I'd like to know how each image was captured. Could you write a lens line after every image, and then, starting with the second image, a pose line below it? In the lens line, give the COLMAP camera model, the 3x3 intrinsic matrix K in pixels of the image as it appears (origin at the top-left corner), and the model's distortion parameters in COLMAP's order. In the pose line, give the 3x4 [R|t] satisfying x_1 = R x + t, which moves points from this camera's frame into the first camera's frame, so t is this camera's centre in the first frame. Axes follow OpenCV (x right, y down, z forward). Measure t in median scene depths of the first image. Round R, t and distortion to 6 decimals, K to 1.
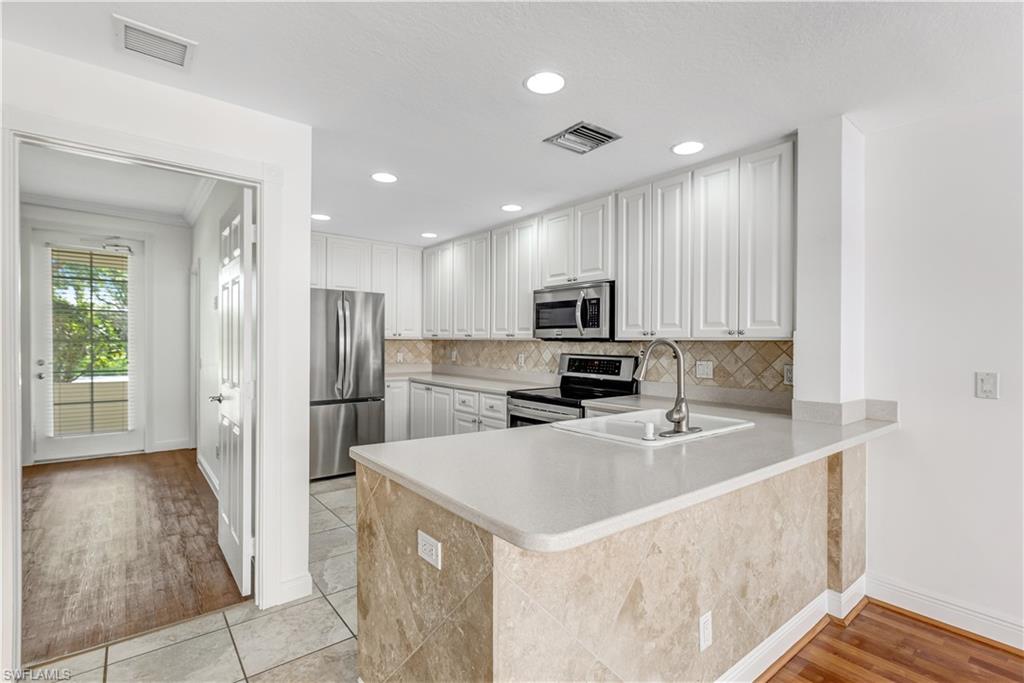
lens RADIAL K [[477.3, 0, 490.2], [0, 477.3, 328.3], [0, 0, 1]] dist [0.000951, 0.000145]
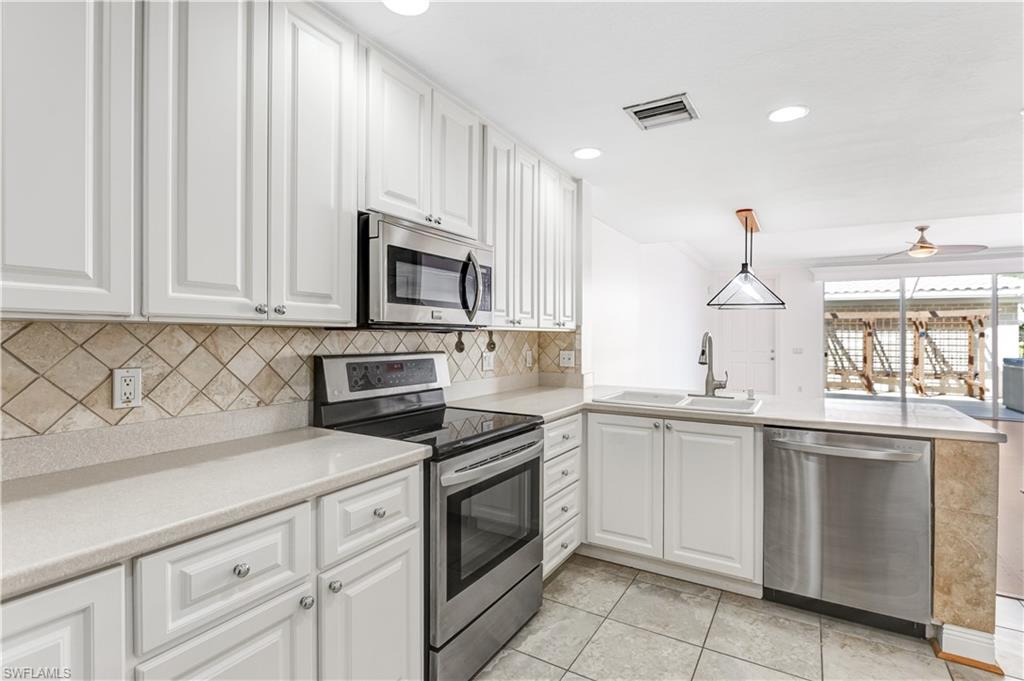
lens RADIAL K [[494.6, 0, 513.2], [0, 494.6, 321.3], [0, 0, 1]] dist [-0.001111, -0.000768]
pose [[-0.379012, 0.018287, 0.925211, -0.374412], [-0.031433, 0.998973, -0.032621, 0.030507], [-0.924858, -0.041446, -0.378048, 1.044127]]
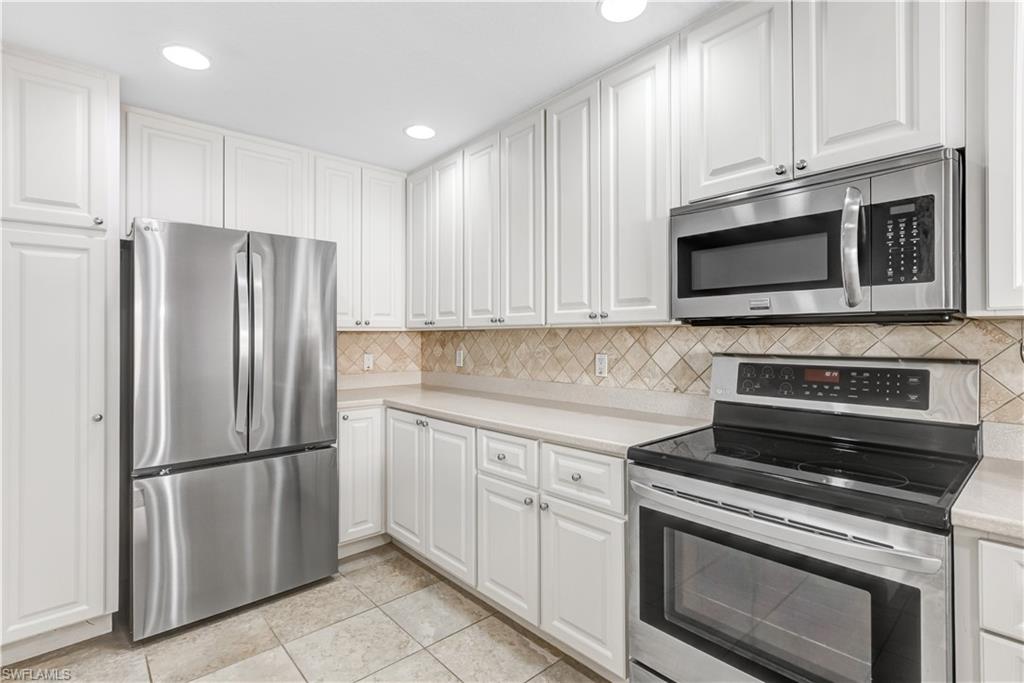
lens RADIAL K [[487.7, 0, 487.3], [0, 487.7, 326.3], [0, 0, 1]] dist [-0.000367, 0.000040]
pose [[0.998968, -0.011495, 0.043931, -0.096097], [0.011325, 0.999927, 0.004129, 0.023012], [-0.043975, -0.003627, 0.999026, 0.553014]]
